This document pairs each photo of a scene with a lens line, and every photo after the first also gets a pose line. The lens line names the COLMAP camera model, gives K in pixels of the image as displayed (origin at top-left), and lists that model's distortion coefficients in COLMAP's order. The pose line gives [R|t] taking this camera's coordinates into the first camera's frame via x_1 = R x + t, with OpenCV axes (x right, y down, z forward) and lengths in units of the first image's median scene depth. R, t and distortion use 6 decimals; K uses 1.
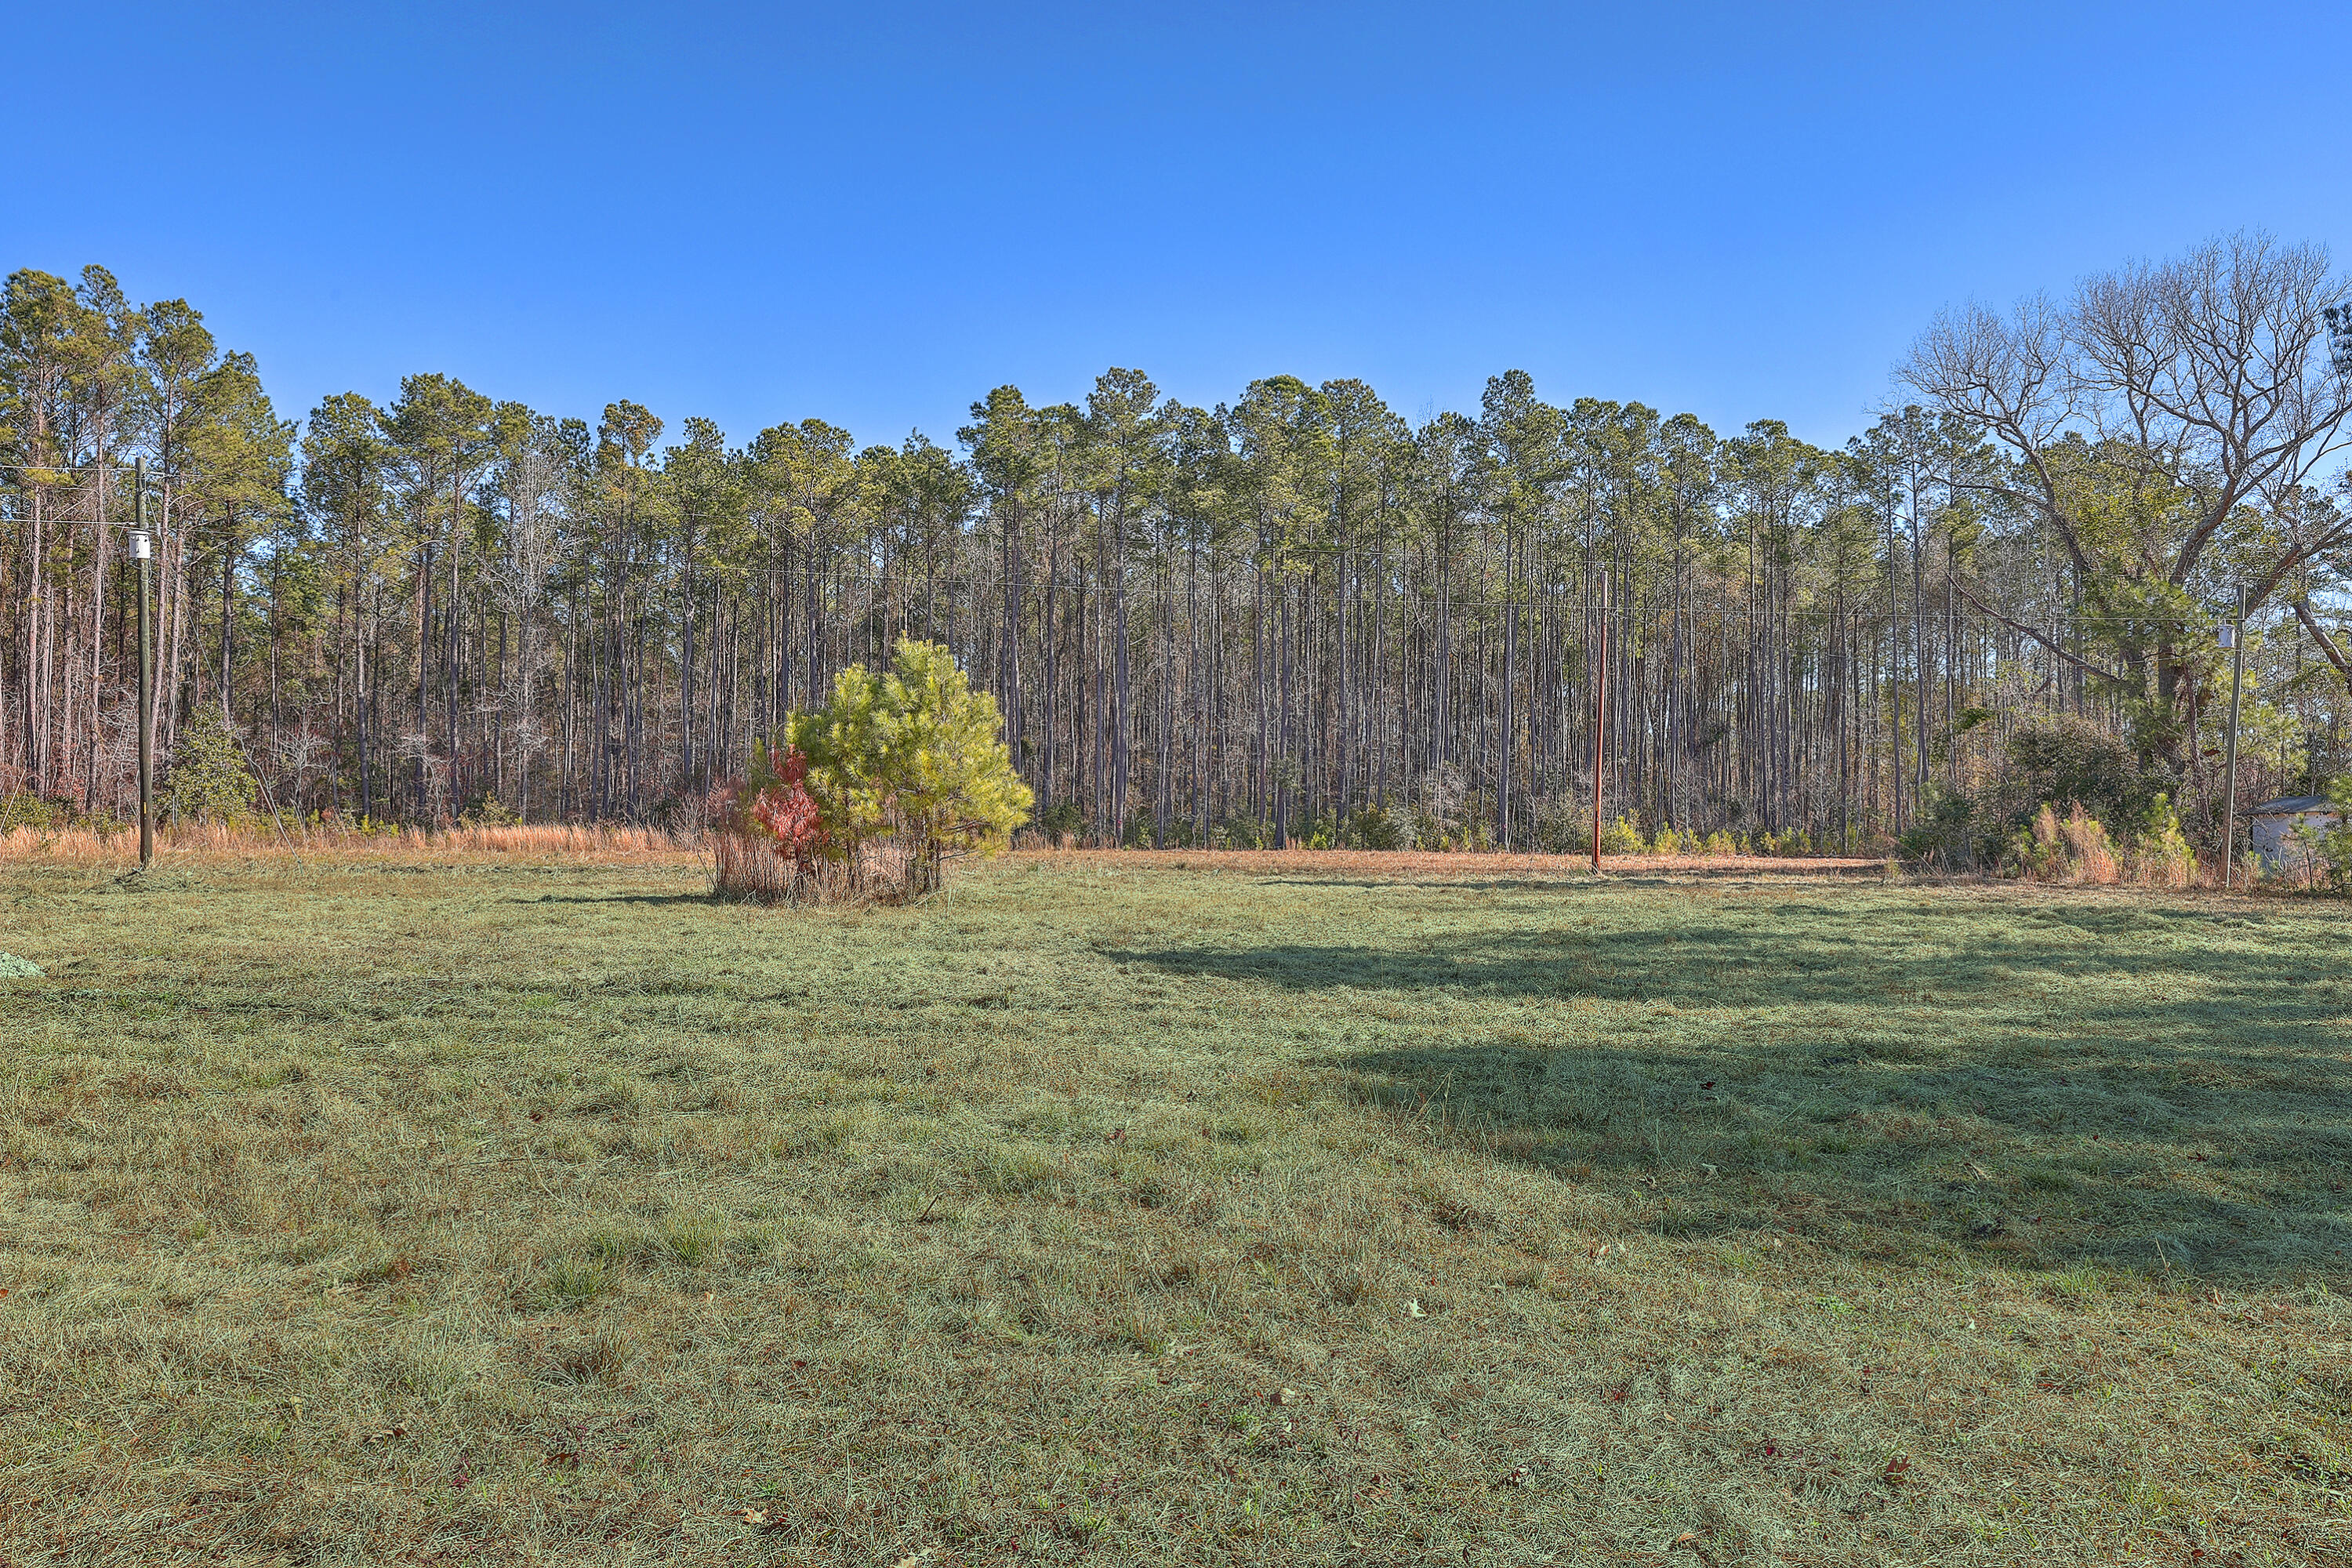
lens RADIAL K [[1695.5, 0, 1178.7], [0, 1695.5, 790.2], [0, 0, 1]] dist [0.012302, 0.005524]
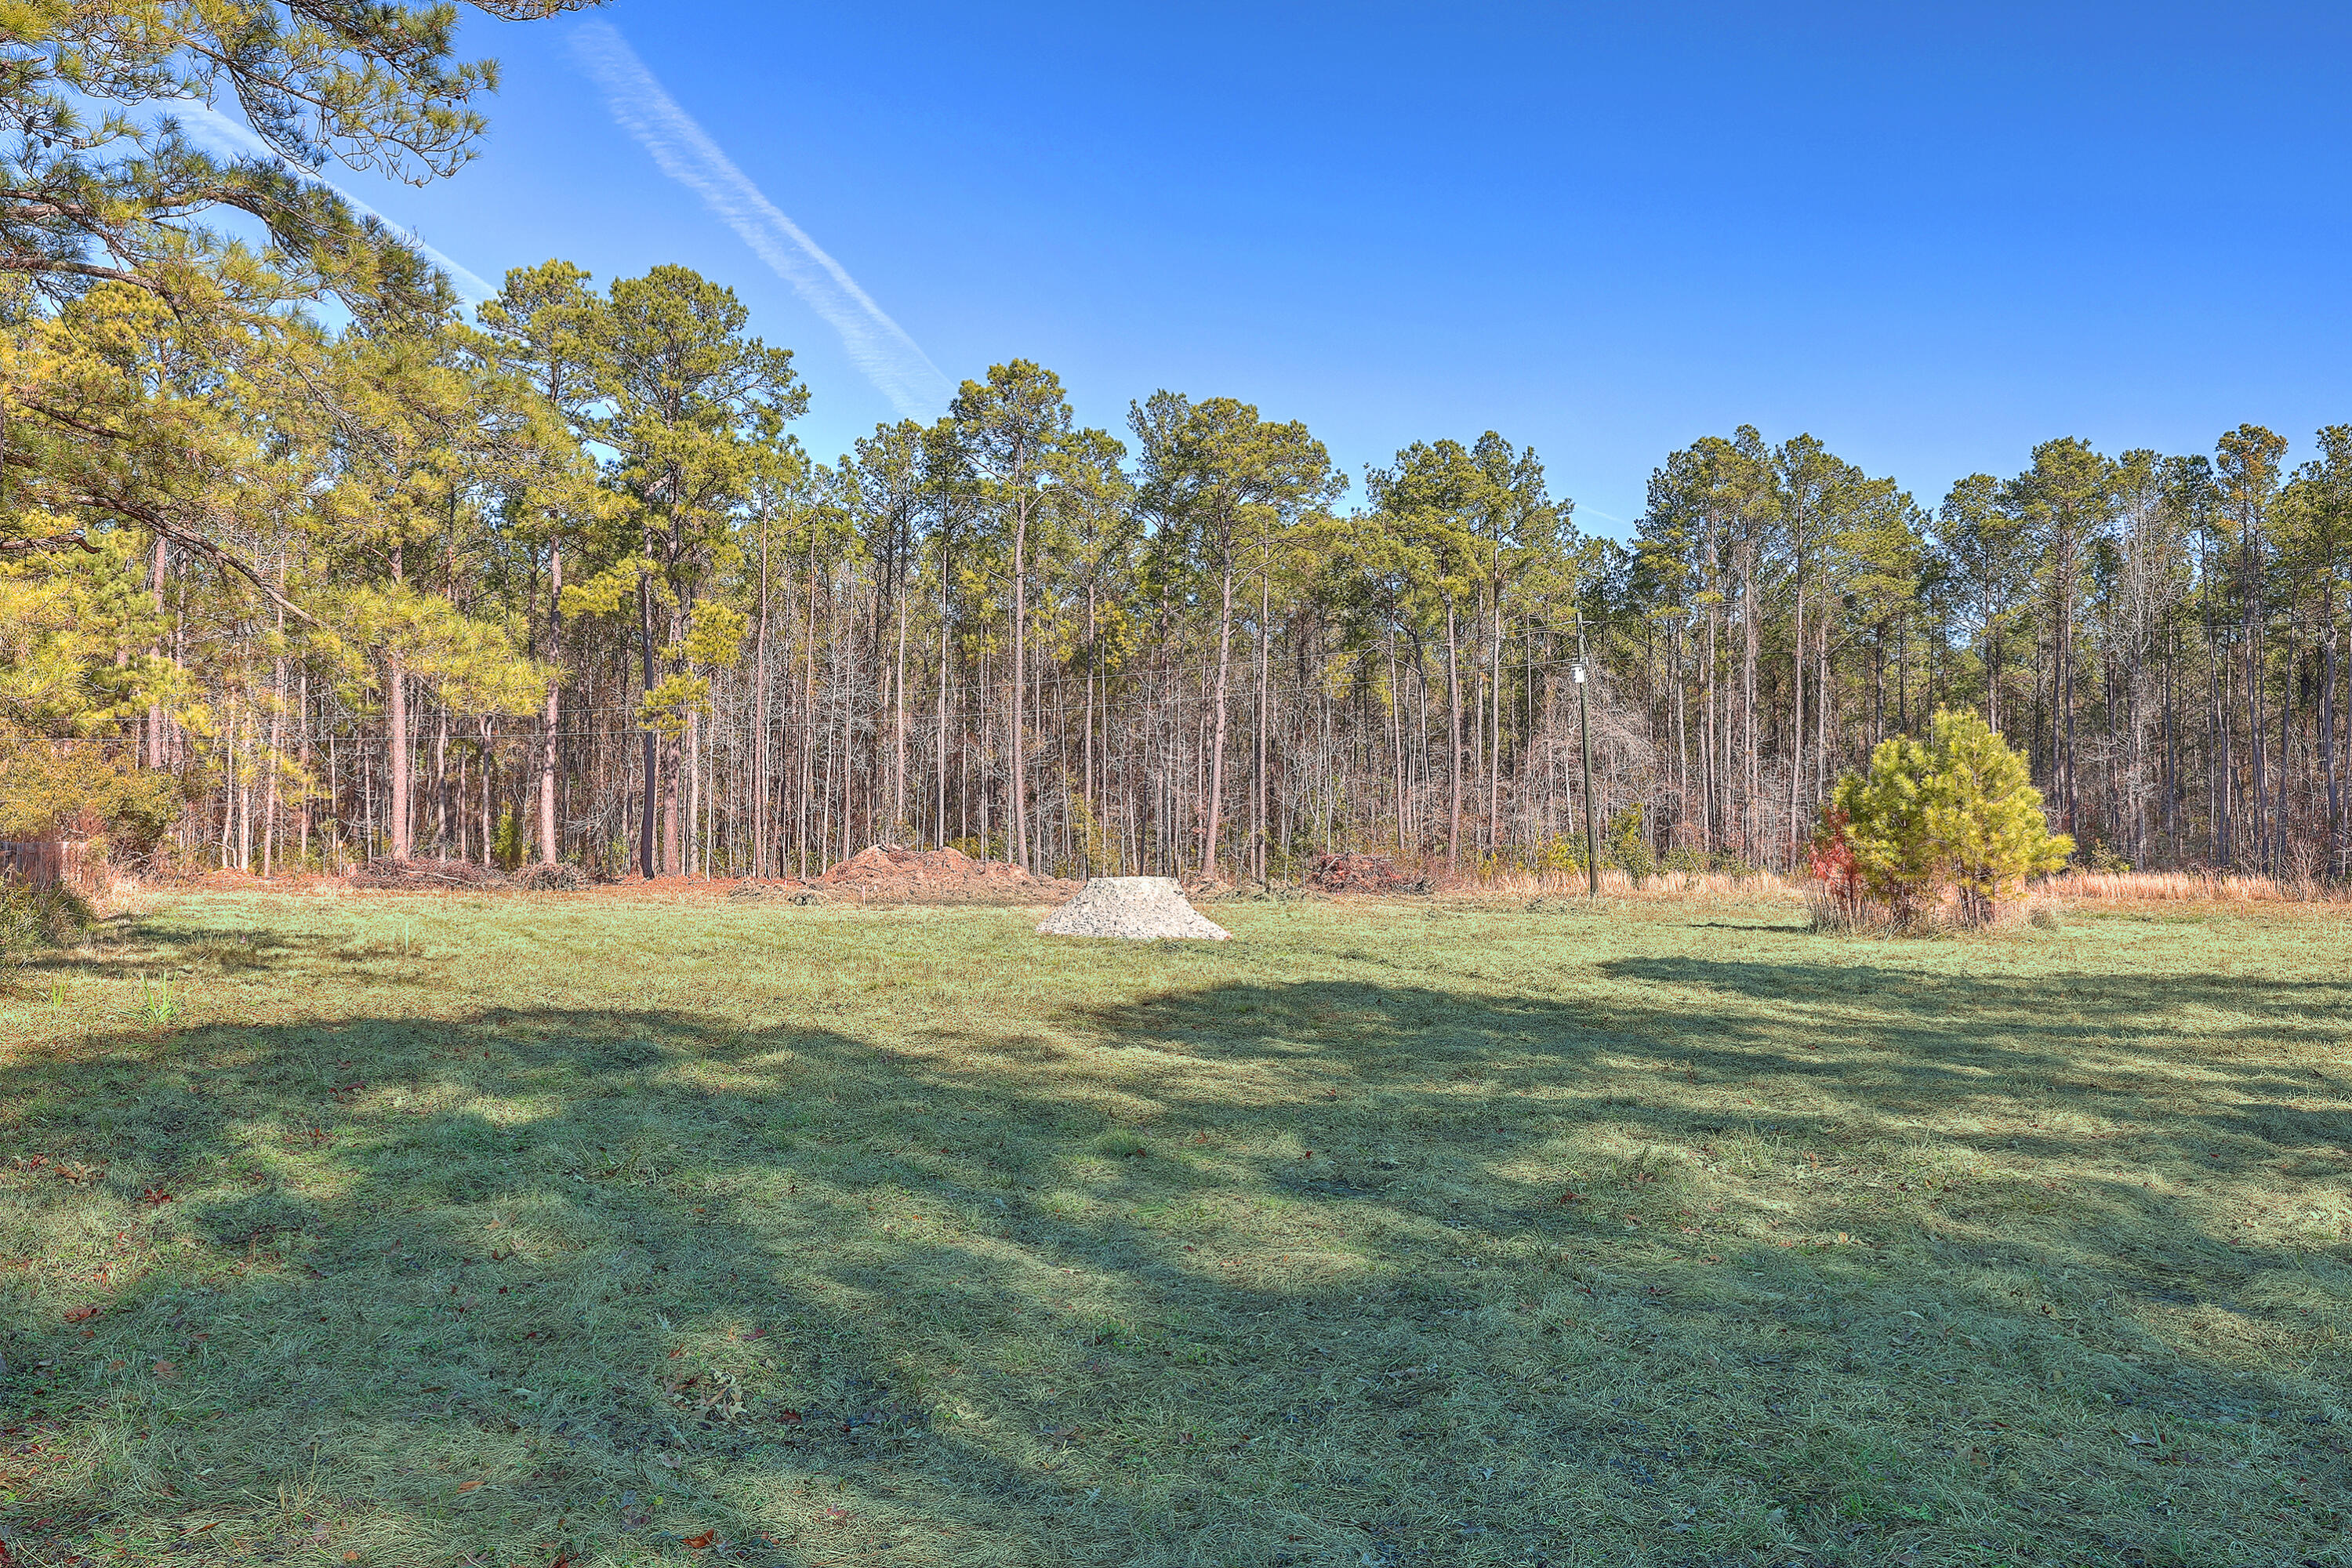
lens RADIAL K [[1769.1, 0, 1173.3], [0, 1769.1, 799.1], [0, 0, 1]] dist [-0.002485, -0.004057]
pose [[0.521072, -0.030673, -0.852962, 0.208677], [0.012406, 0.999521, -0.028364, -0.000251], [0.853423, 0.004197, 0.521202, -0.026403]]
